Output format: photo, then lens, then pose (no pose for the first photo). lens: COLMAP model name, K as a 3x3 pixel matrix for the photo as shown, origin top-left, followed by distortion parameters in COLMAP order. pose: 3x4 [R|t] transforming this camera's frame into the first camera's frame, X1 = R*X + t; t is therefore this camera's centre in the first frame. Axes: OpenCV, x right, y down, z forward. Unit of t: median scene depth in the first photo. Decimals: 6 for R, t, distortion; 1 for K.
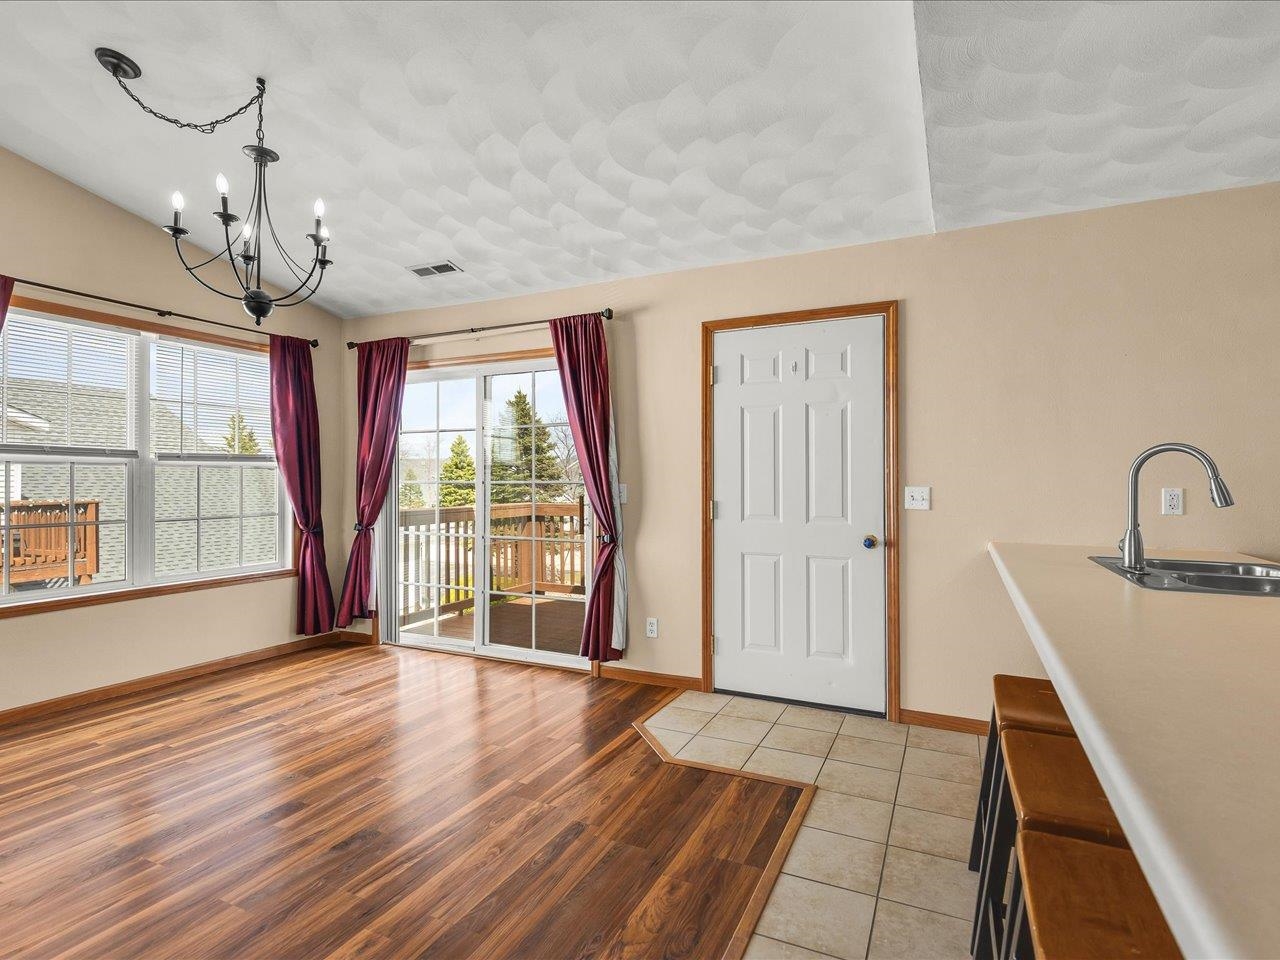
lens RADIAL K [[657.3, 0, 637.7], [0, 657.3, 474.4], [0, 0, 1]] dist [0.006840, -0.000148]
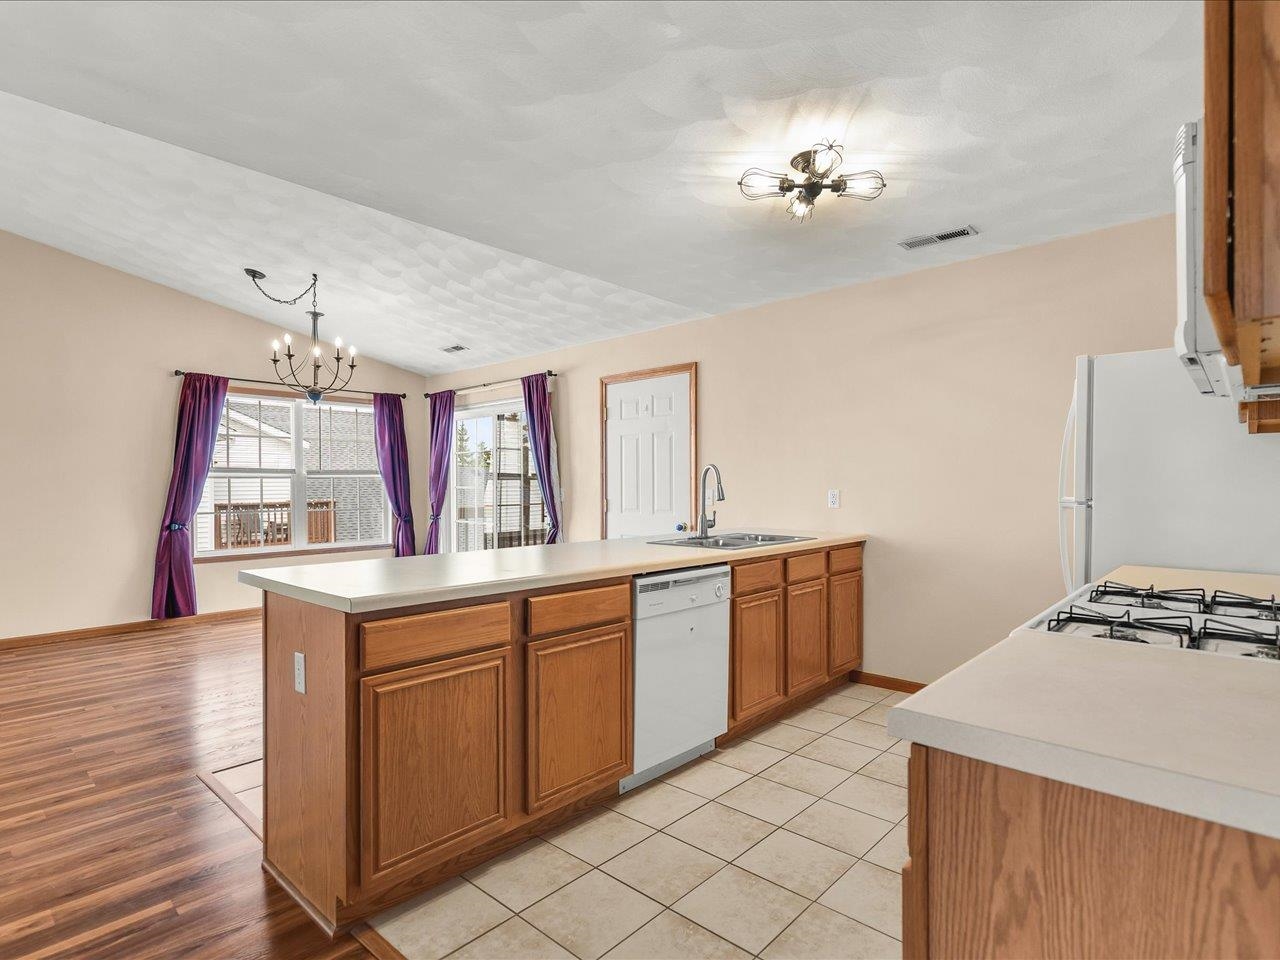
lens RADIAL K [[661.4, 0, 658.1], [0, 661.4, 485.5], [0, 0, 1]] dist [0.006566, -0.000687]
pose [[0.959448, -0.003866, -0.281860, 0.641941], [0.007708, 0.999892, 0.012522, -0.007929], [0.281781, -0.014187, 0.959374, -0.391765]]
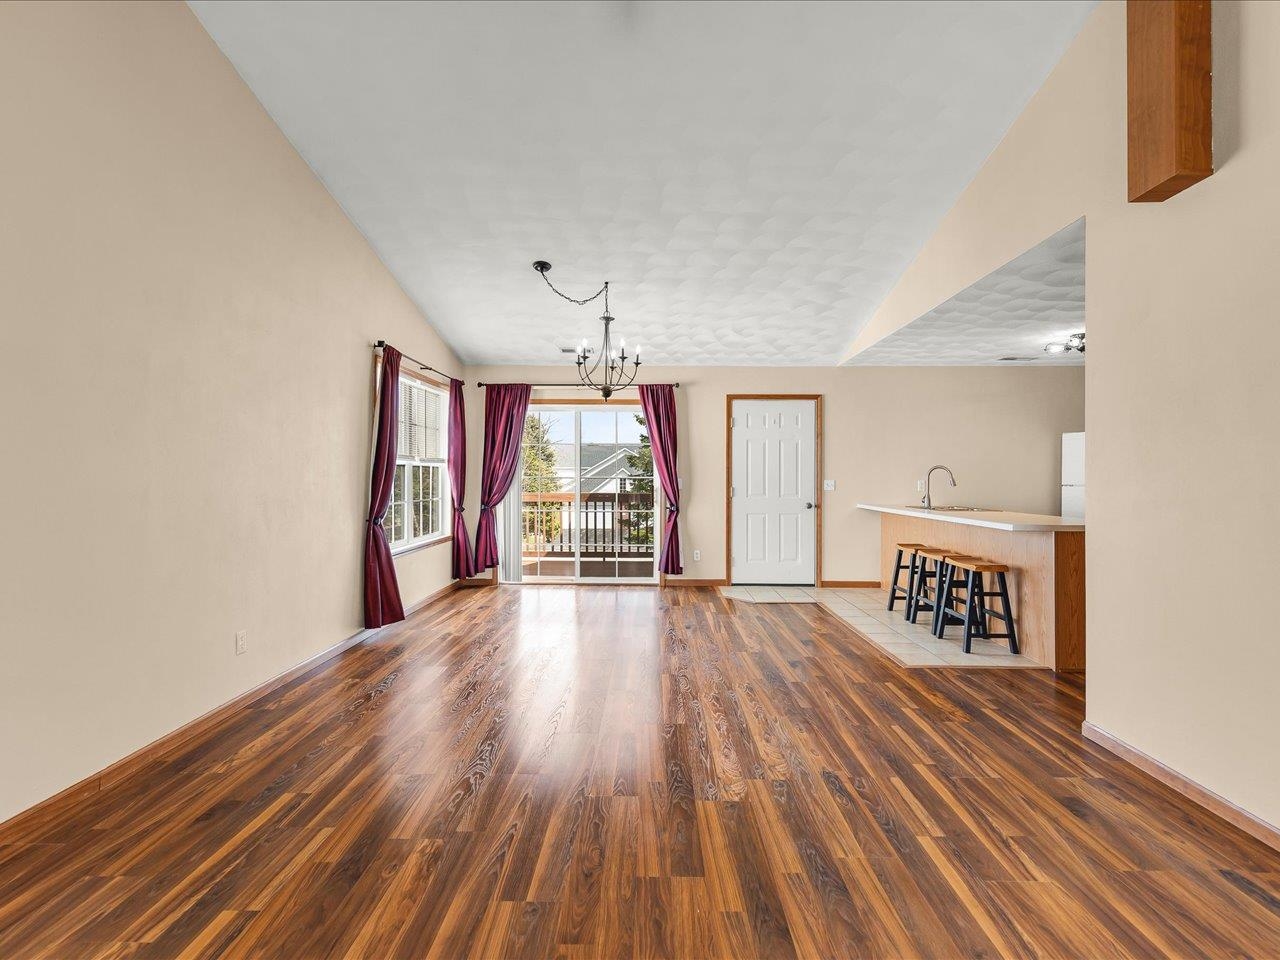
lens RADIAL K [[662.1, 0, 638.4], [0, 662.1, 471.7], [0, 0, 1]] dist [0.002747, -0.000563]
pose [[0.907618, 0.005654, 0.419759, -0.952584], [-0.007584, 0.999967, 0.002930, -0.009267], [-0.419728, -0.005843, 0.907631, -0.653935]]
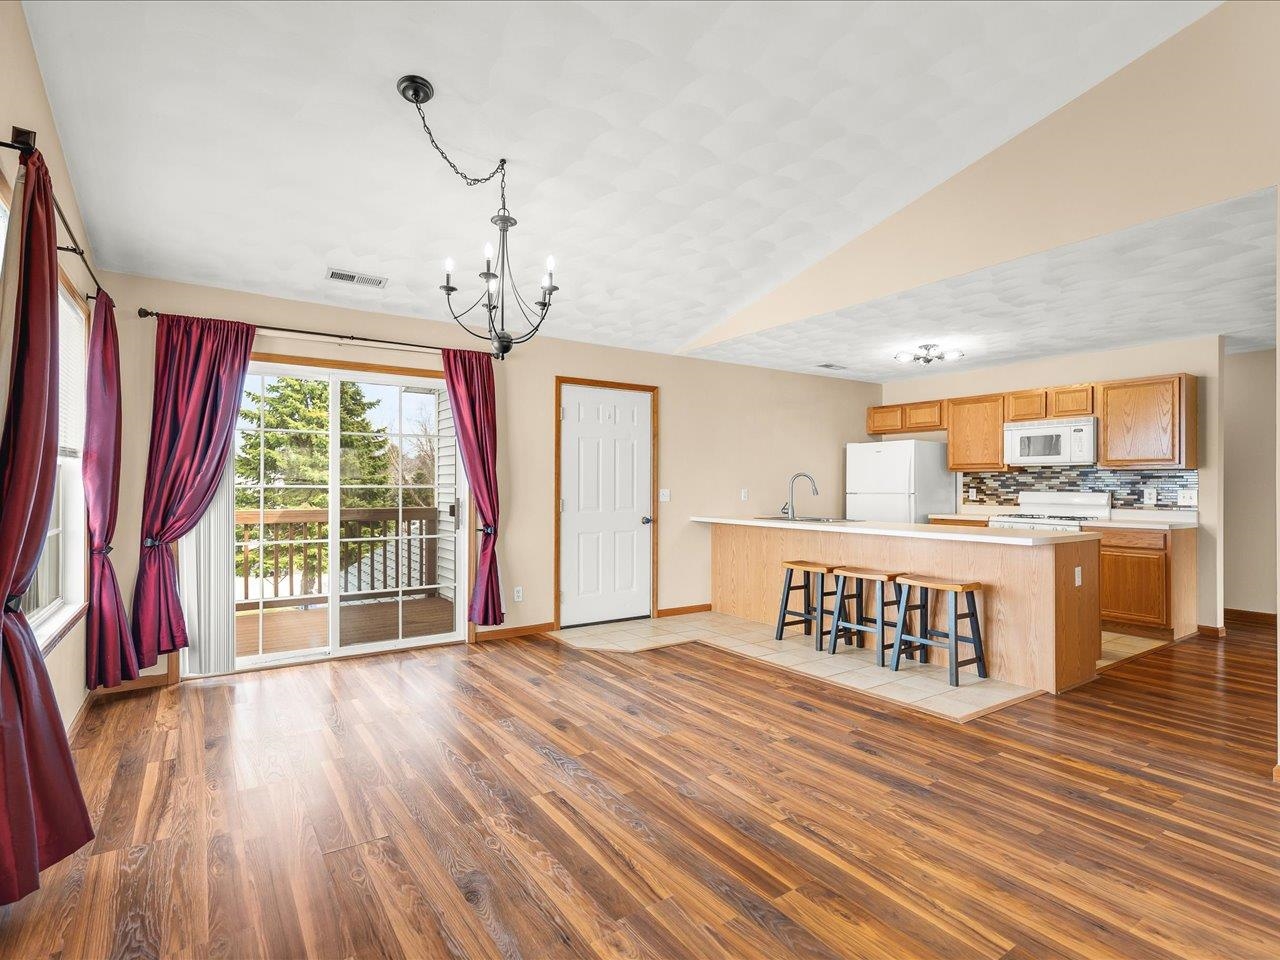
lens RADIAL K [[661.3, 0, 645.6], [0, 661.3, 482.6], [0, 0, 1]] dist [0.007273, 0.000354]
pose [[0.497312, 0.005358, 0.867555, -1.068240], [-0.011320, 0.999936, 0.000313, 0.000595], [-0.867498, -0.009976, 0.497341, 0.103244]]
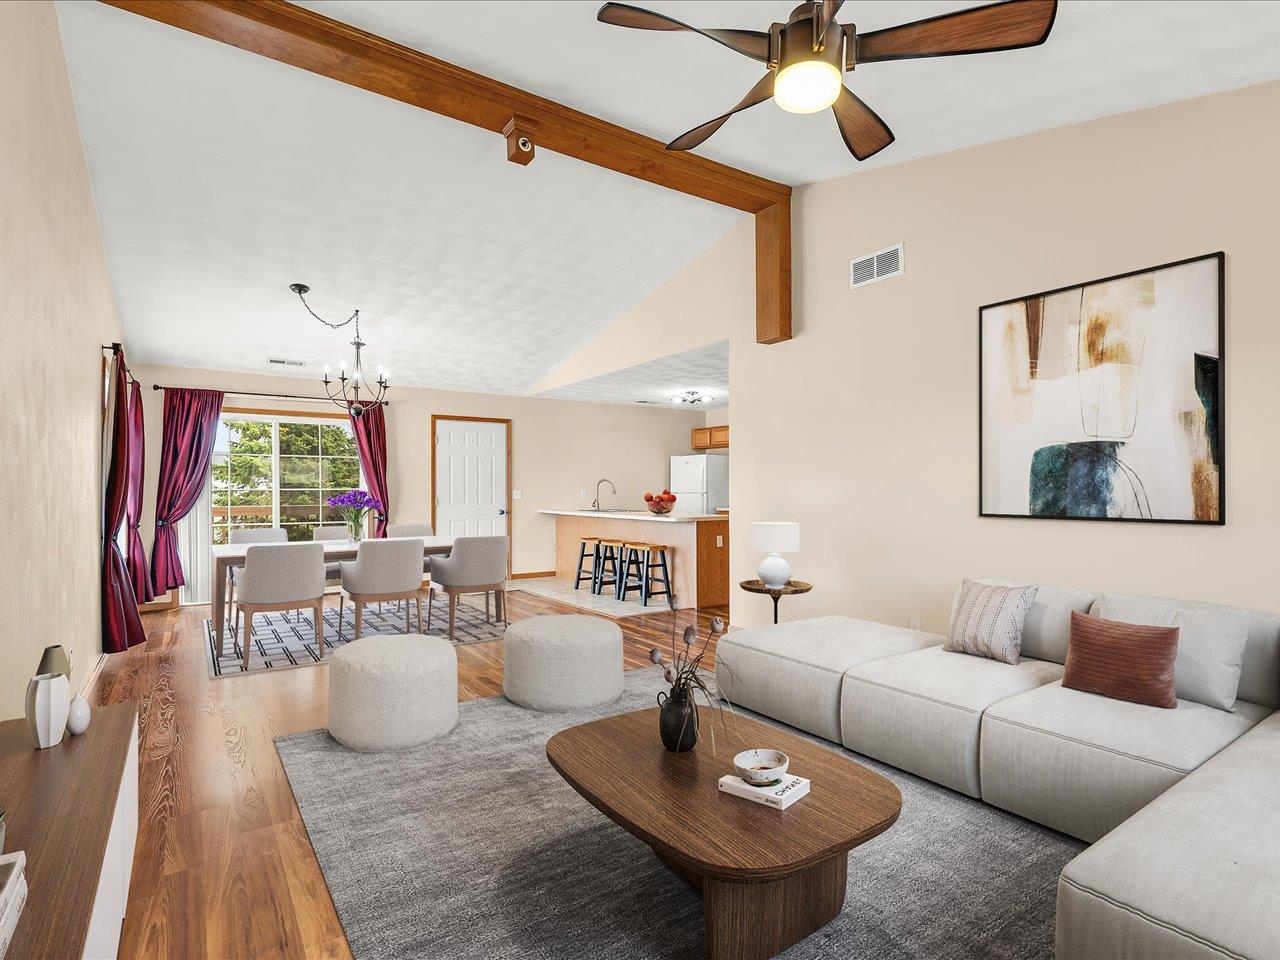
lens RADIAL K [[671.5, 0, 661.0], [0, 671.5, 486.8], [0, 0, 1]] dist [0.000076, -0.000153]
pose [[0.480289, -0.000222, 0.877110, -1.472901], [-0.007562, 0.999962, 0.004394, -0.010719], [-0.877078, -0.008743, 0.480269, -0.716969]]
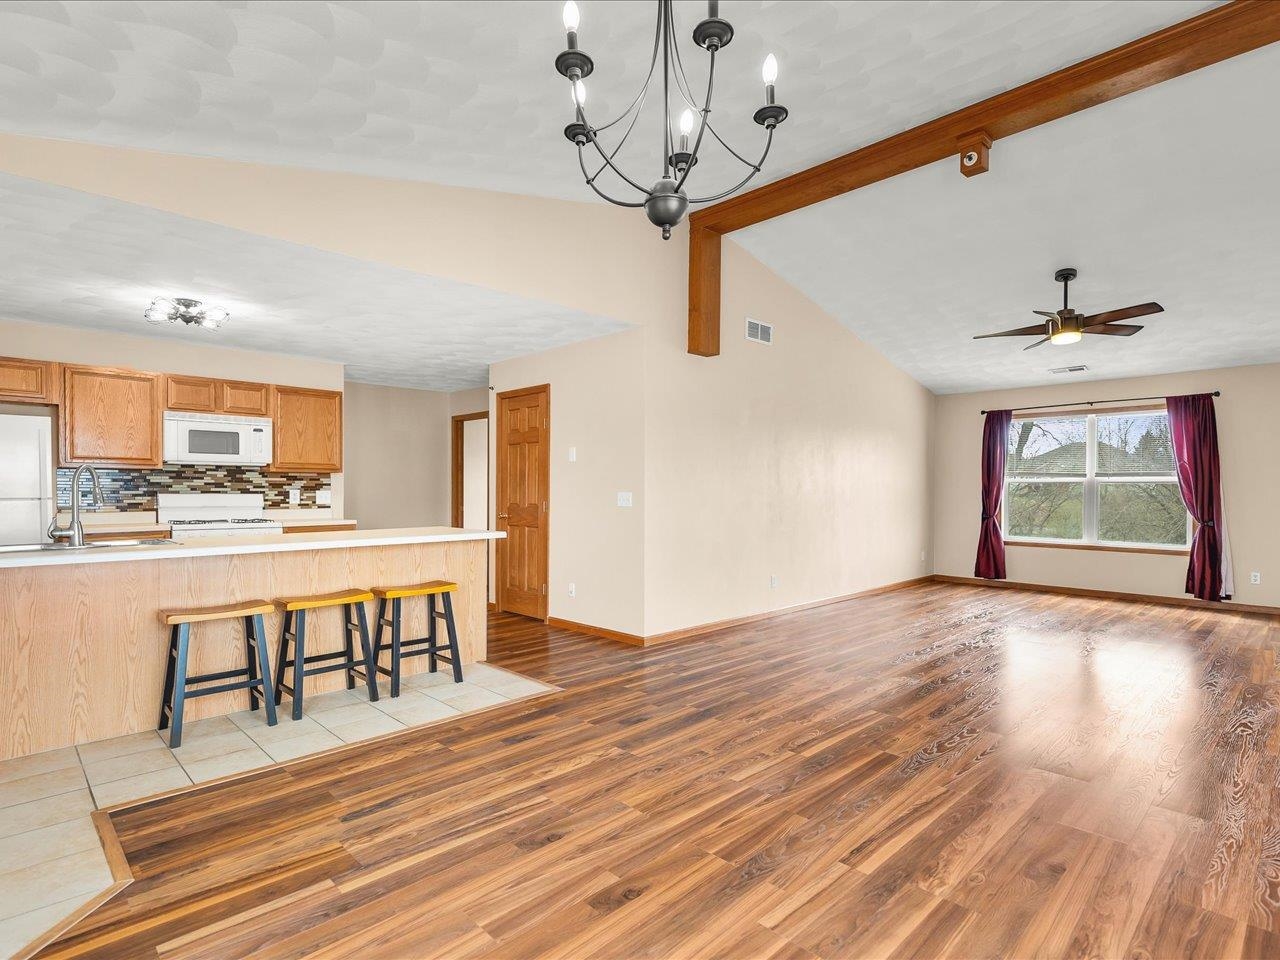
lens RADIAL K [[657.3, 0, 637.7], [0, 657.3, 474.4], [0, 0, 1]] dist [0.006840, -0.000148]
pose [[-0.938408, 0.007463, 0.345449, -0.545044], [-0.004001, 0.999465, -0.032460, 0.014060], [-0.345506, -0.031843, -0.937876, 1.131727]]
